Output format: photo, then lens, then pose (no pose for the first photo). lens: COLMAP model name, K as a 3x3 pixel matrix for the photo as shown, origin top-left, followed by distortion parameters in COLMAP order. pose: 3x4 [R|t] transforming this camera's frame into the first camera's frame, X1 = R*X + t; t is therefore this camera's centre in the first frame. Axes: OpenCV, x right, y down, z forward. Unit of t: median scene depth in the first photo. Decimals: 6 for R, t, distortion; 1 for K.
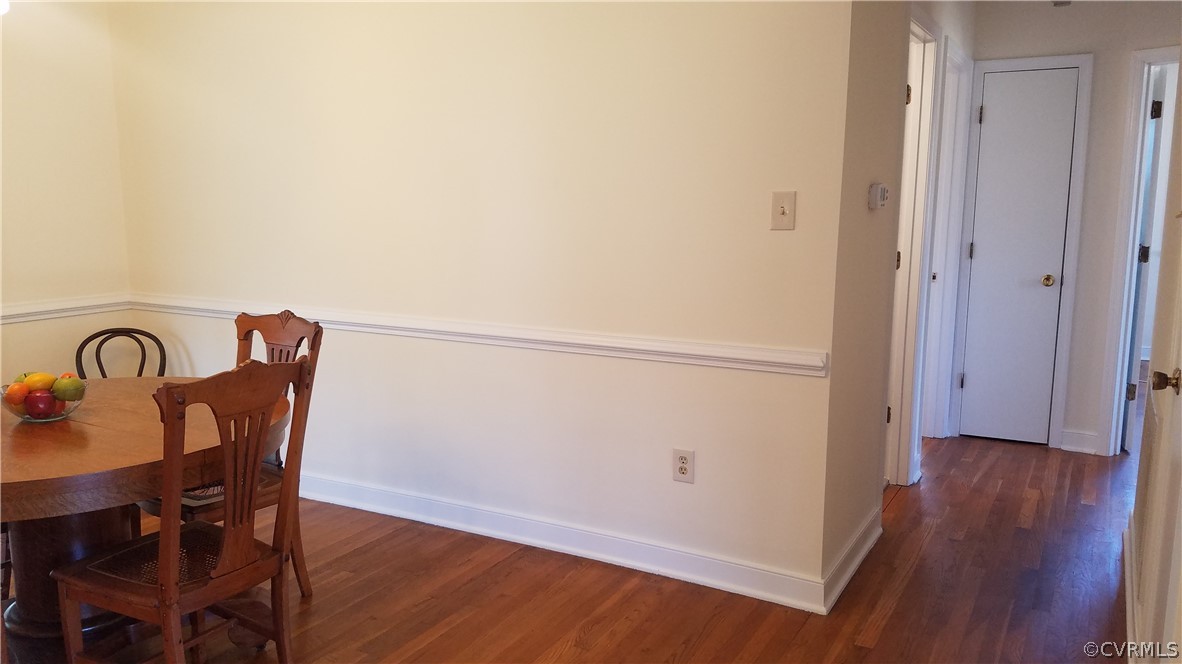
lens RADIAL K [[916.9, 0, 585.7], [0, 916.9, 333.9], [0, 0, 1]] dist [0.122378, -0.175765]
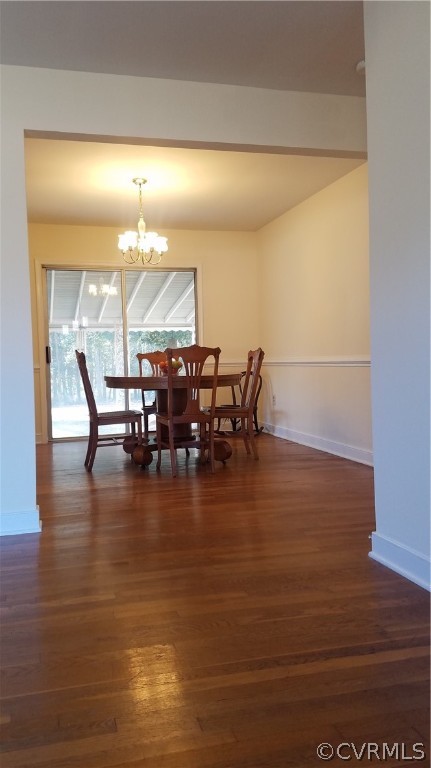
lens RADIAL K [[590.6, 0, 196.0], [0, 590.6, 373.0], [0, 0, 1]] dist [0.267722, -0.480438]
pose [[0.696775, -0.005393, -0.717270, 0.588313], [-0.082501, 0.992733, -0.087608, 0.158659], [0.712530, 0.120218, 0.691266, -0.211980]]
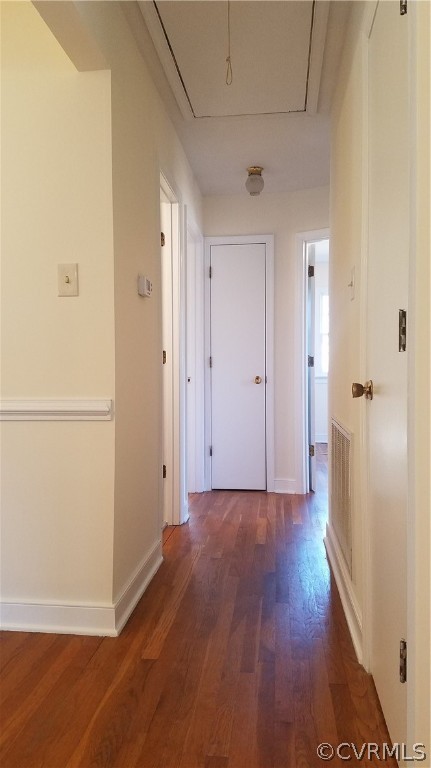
lens RADIAL K [[590.6, 0, 196.0], [0, 590.6, 373.0], [0, 0, 1]] dist [0.267722, -0.480438]
pose [[0.931413, -0.011033, 0.363797, 0.062555], [0.063441, 0.989160, -0.132427, 0.069578], [-0.358393, 0.146424, 0.922017, 0.182852]]
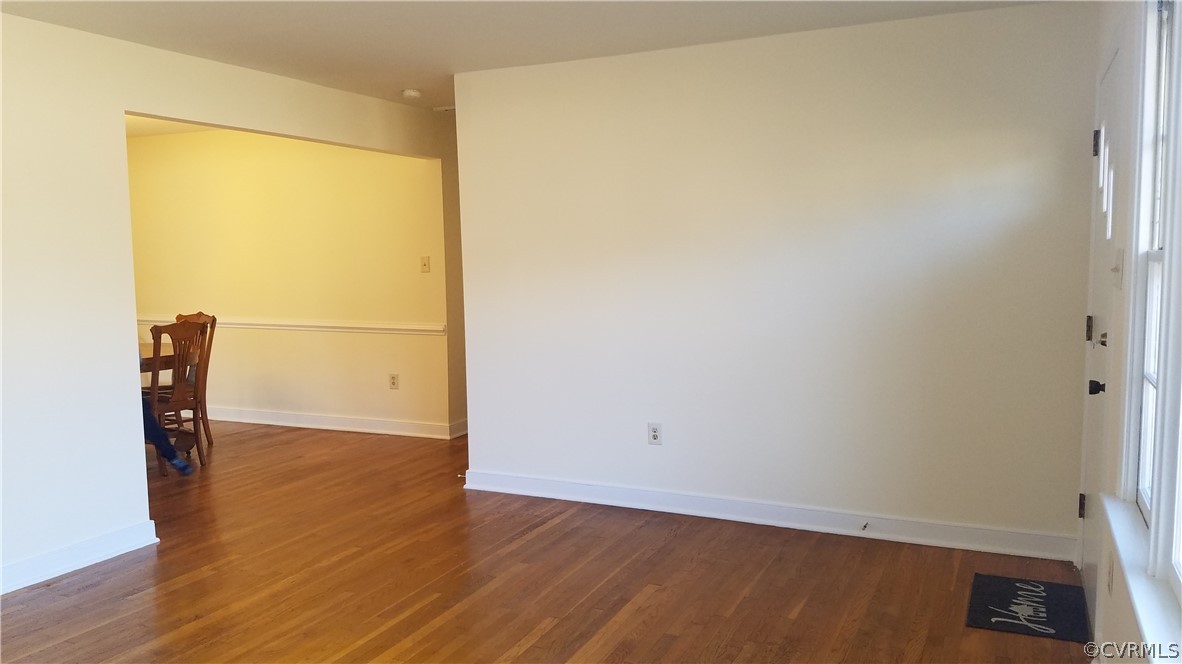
lens RADIAL K [[909.0, 0, 591.0], [0, 909.0, 332.0], [0, 0, 1]] dist [0.267722, -0.480438]
pose [[0.997102, -0.022408, 0.072699, 0.336814], [0.026929, 0.997724, -0.061819, 0.140720], [-0.071148, 0.063597, 0.995436, -0.979736]]
